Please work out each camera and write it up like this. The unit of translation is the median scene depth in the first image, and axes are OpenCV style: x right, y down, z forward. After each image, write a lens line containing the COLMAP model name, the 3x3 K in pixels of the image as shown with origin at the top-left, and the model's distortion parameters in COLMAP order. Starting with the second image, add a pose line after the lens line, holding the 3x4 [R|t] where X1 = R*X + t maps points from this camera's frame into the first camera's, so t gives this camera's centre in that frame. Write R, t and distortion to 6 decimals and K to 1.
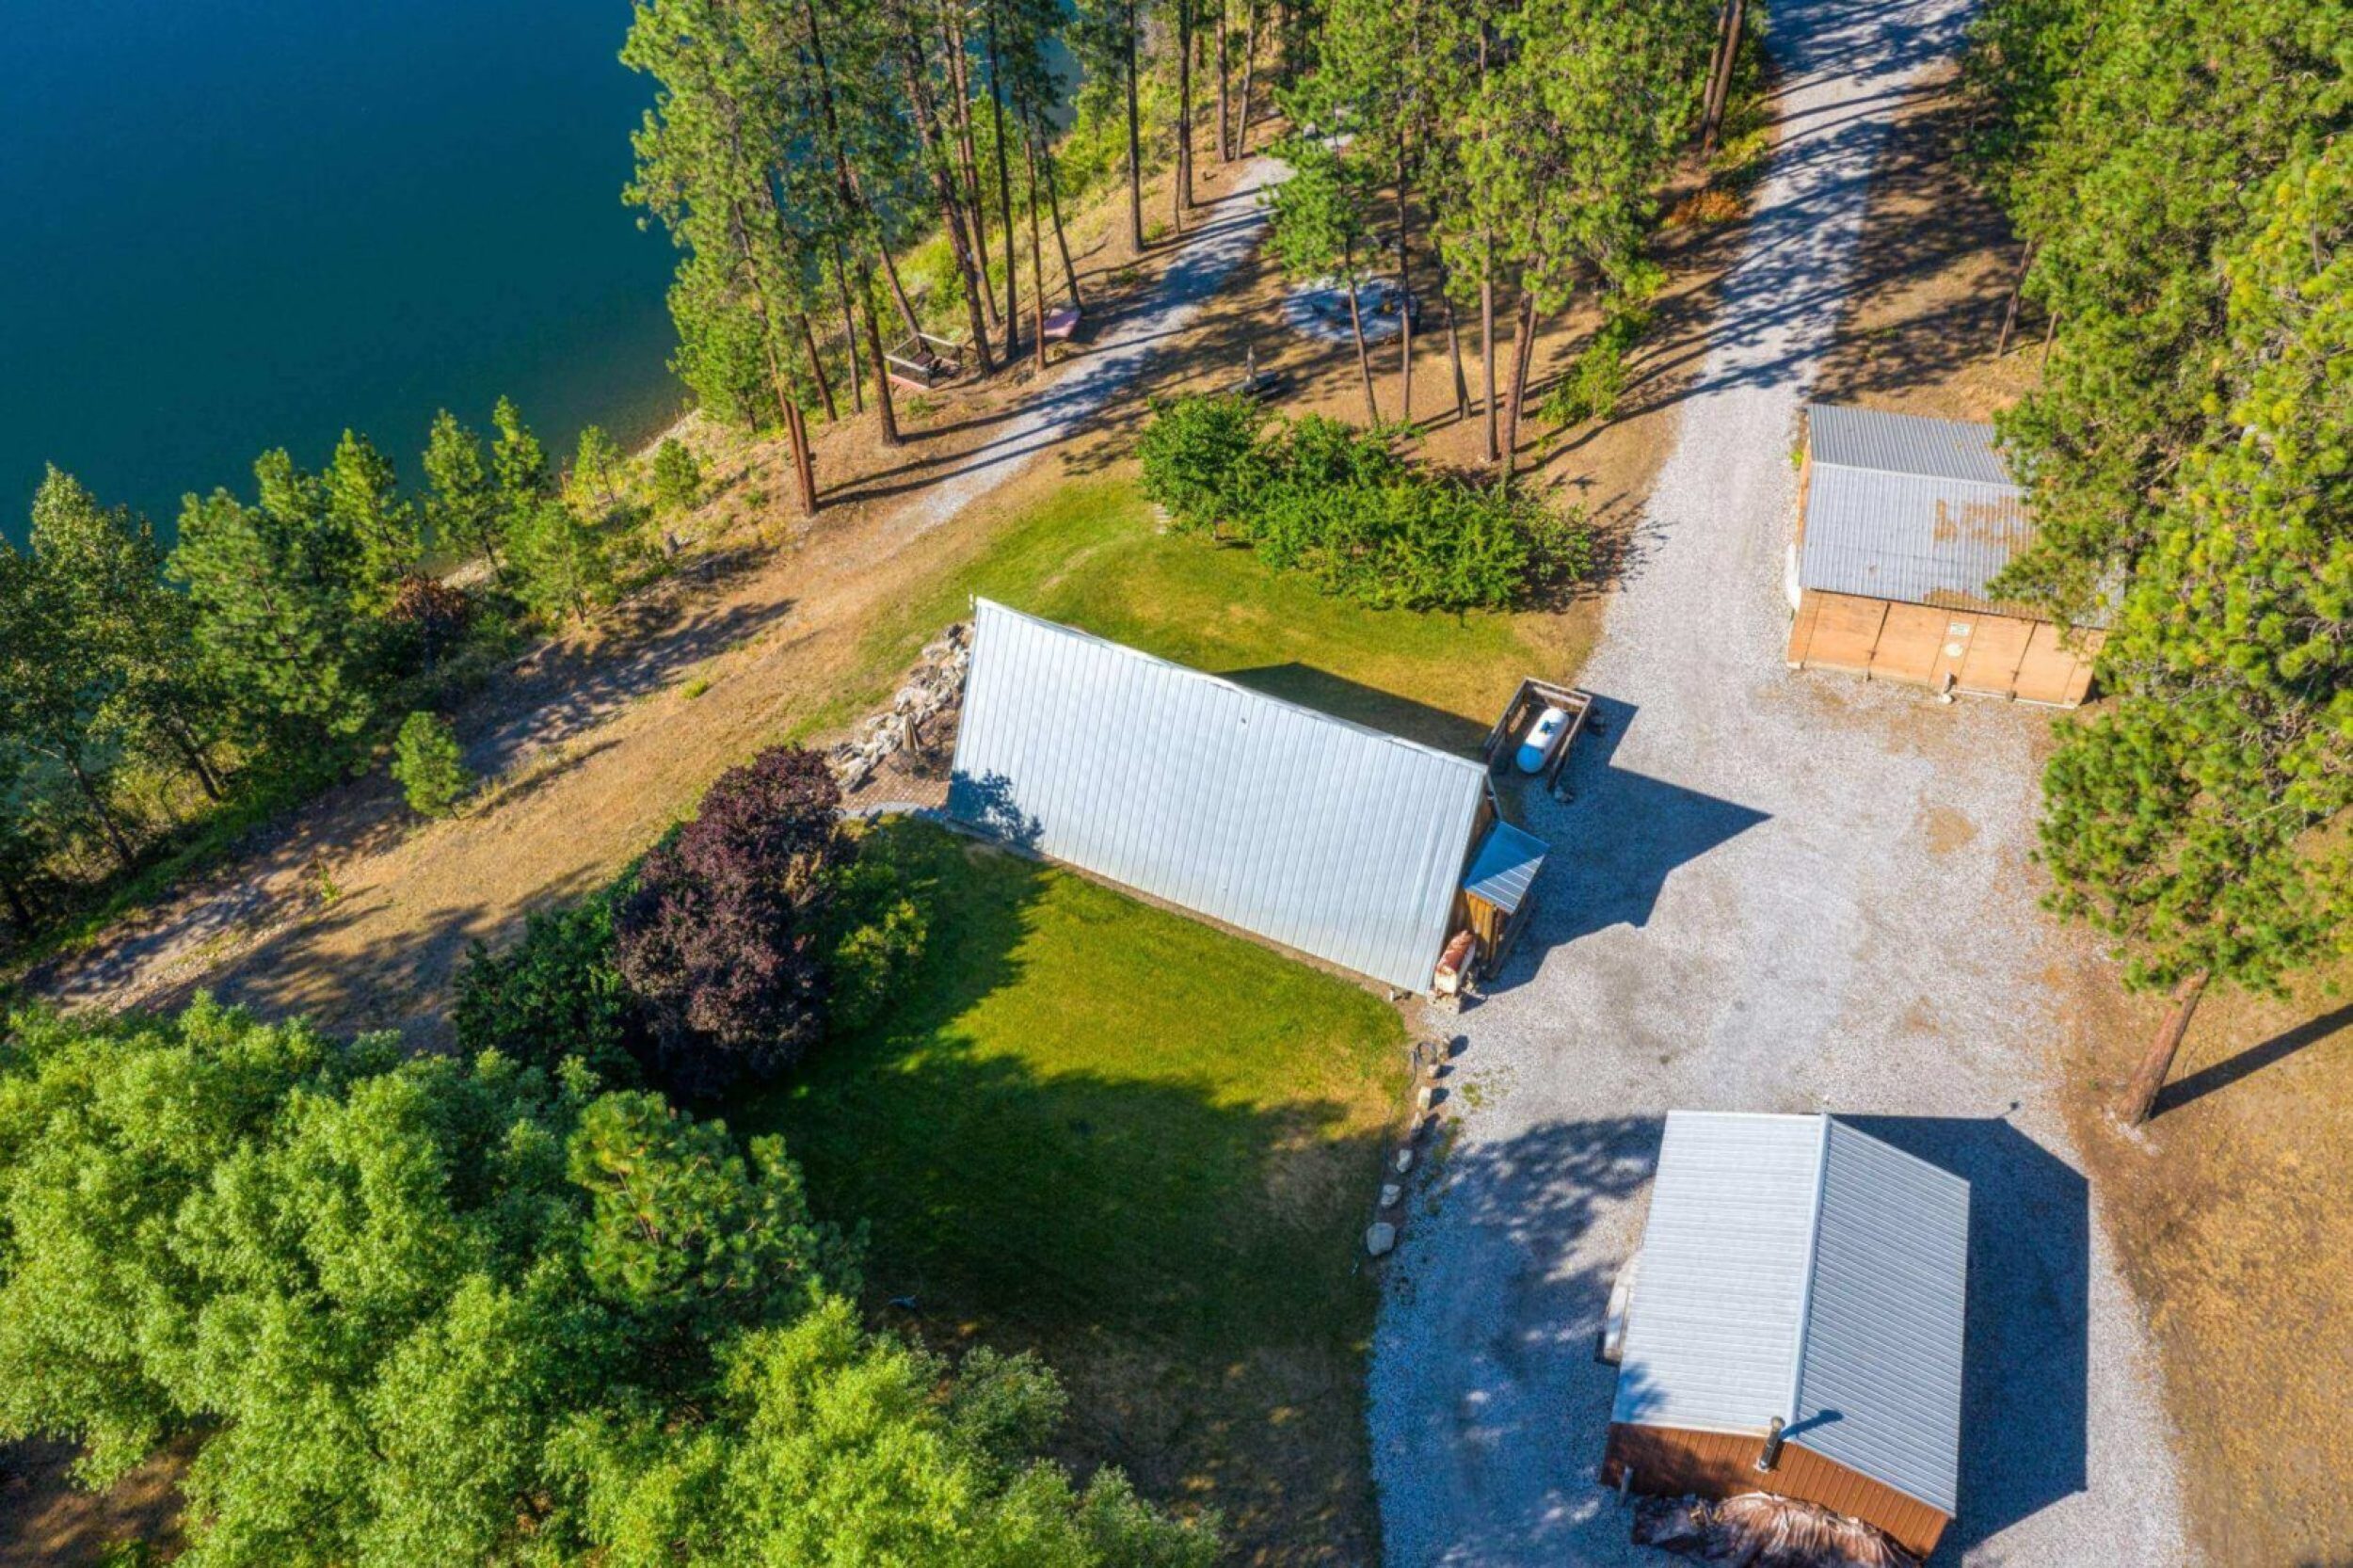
lens RADIAL K [[1862.2, 0, 1171.5], [0, 1862.2, 897.5], [0, 0, 1]] dist [0.001840, 0.044559]
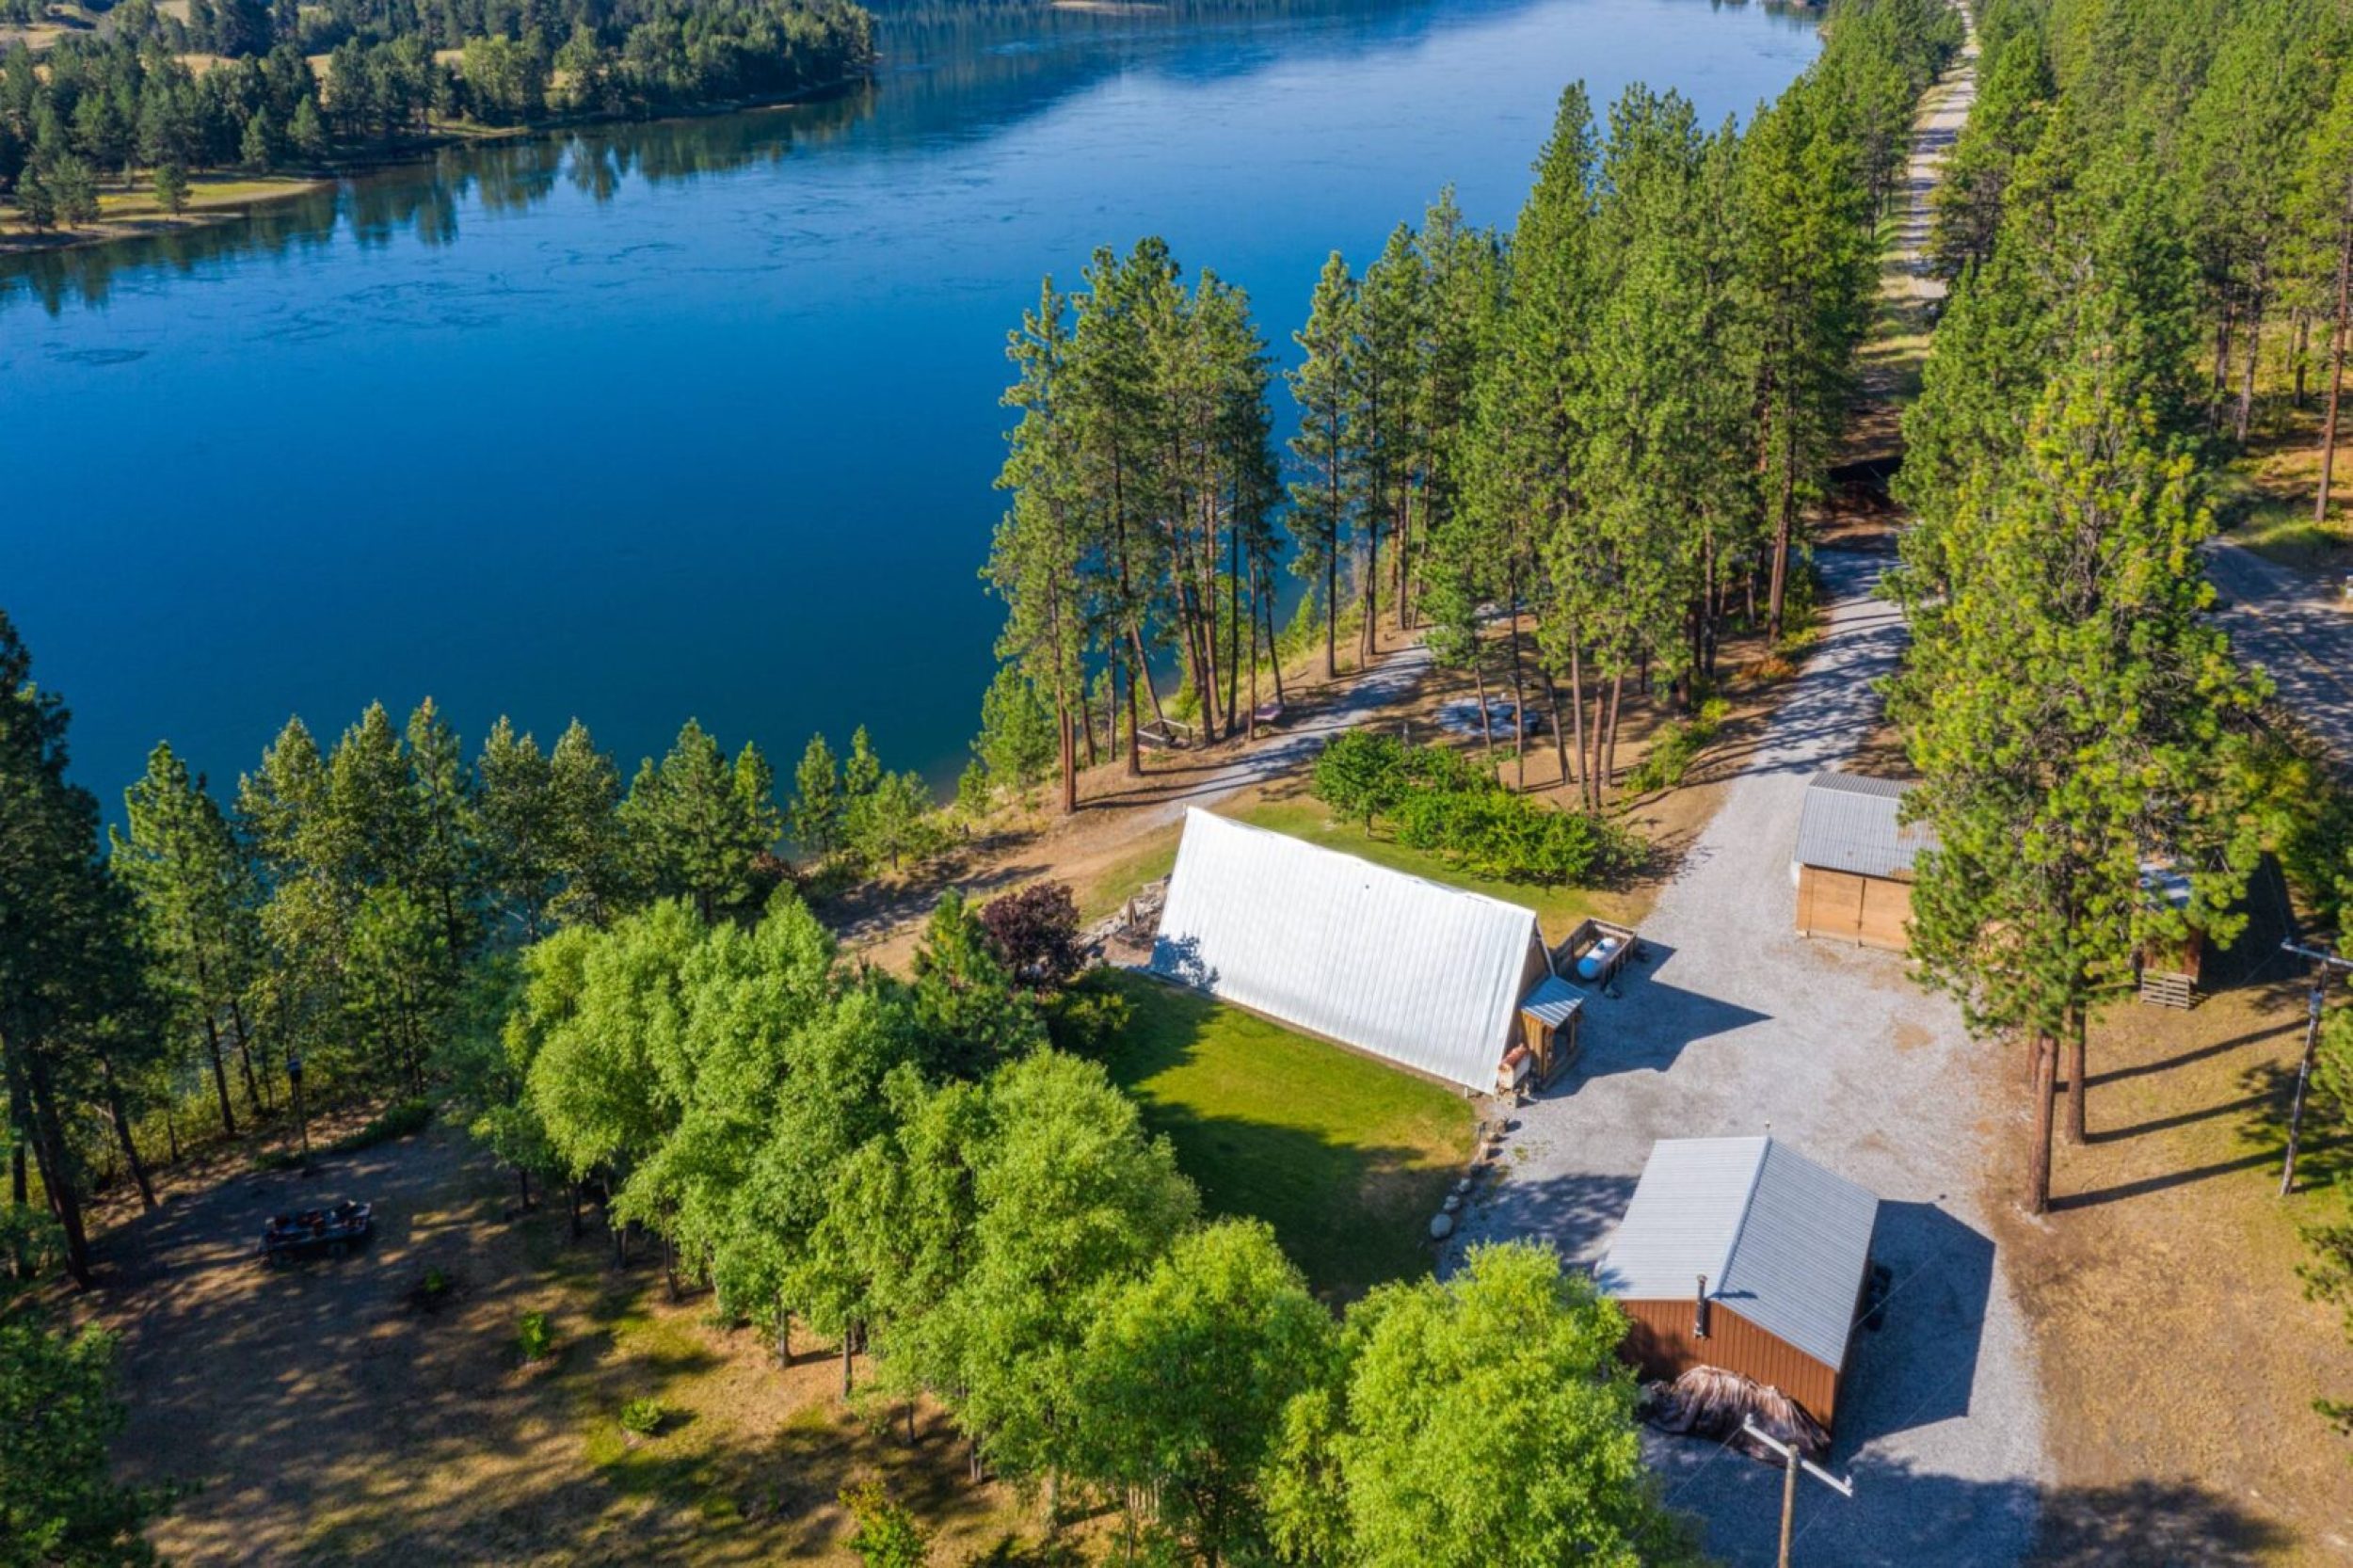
lens RADIAL K [[1985.3, 0, 1176.5], [0, 1985.3, 784.0], [0, 0, 1]] dist [-0.009304, 0.073311]
pose [[0.991172, 0.057973, -0.119236, 0.054349], [-0.100309, 0.915979, -0.388485, 0.335945], [0.086696, 0.397016, 0.913708, -0.324908]]
